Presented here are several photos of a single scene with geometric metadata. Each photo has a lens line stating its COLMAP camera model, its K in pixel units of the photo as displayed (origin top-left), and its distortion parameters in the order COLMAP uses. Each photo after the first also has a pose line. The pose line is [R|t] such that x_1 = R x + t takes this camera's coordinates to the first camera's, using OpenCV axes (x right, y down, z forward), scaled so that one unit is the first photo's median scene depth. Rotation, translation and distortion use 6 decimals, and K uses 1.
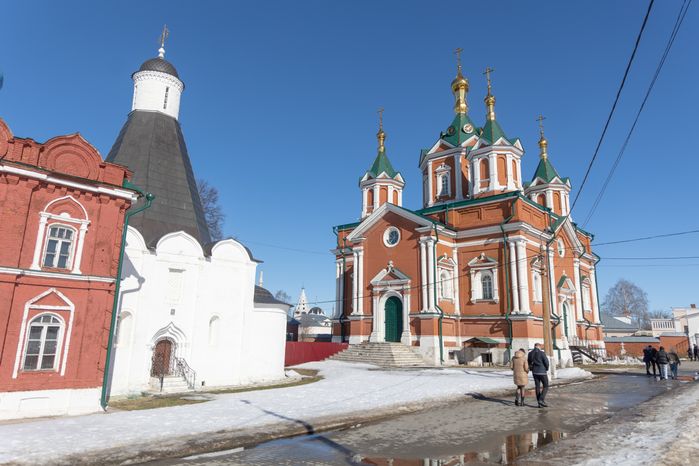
lens RADIAL K [[478.0, 0, 349.5], [0, 478.0, 233.0], [0, 0, 1]] dist [-0.007486, 0.000368]
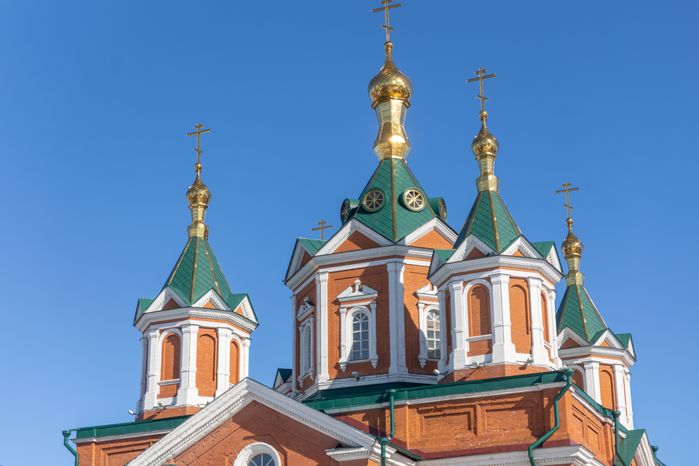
lens RADIAL K [[1372.0, 0, 349.5], [0, 1372.0, 233.0], [0, 0, 1]] dist [0.029351, -0.030456]
pose [[0.947326, 0.083586, 0.309172, -0.170776], [-0.039740, 0.988561, -0.145495, -0.018796], [-0.317797, 0.125545, 0.939810, -0.081559]]
